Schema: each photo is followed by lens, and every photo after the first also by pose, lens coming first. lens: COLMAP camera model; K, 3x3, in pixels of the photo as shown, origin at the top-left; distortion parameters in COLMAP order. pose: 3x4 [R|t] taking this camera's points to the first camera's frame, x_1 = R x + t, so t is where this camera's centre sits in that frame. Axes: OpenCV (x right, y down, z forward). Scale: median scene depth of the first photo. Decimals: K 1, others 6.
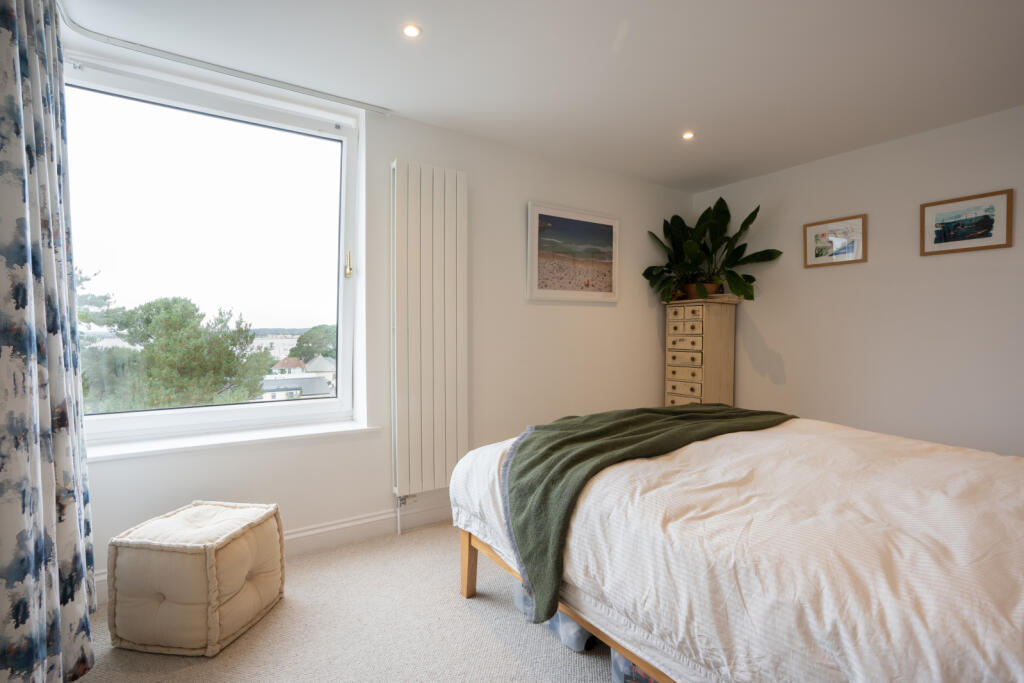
lens RADIAL K [[482.9, 0, 514.1], [0, 482.9, 344.9], [0, 0, 1]] dist [0.001696, 0.000348]
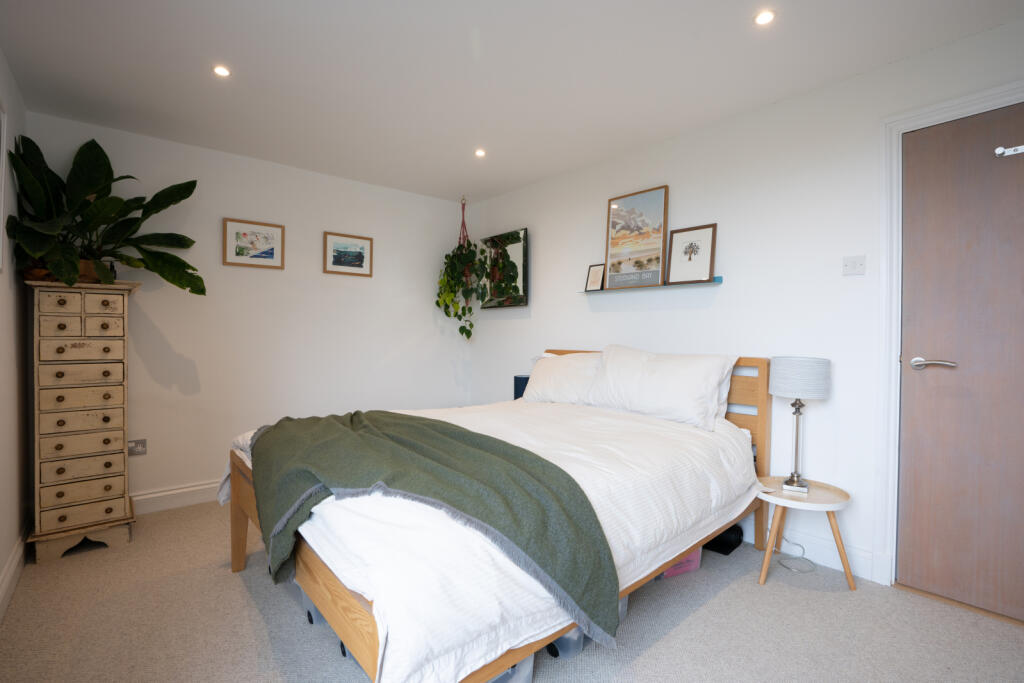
lens RADIAL K [[482.9, 0, 514.2], [0, 482.9, 340.3], [0, 0, 1]] dist [0.001696, 0.000348]
pose [[-0.079896, -0.009130, 0.996761, -0.344793], [0.023449, 0.999664, 0.011036, -0.010824], [-0.996527, 0.024255, -0.079655, 0.492910]]
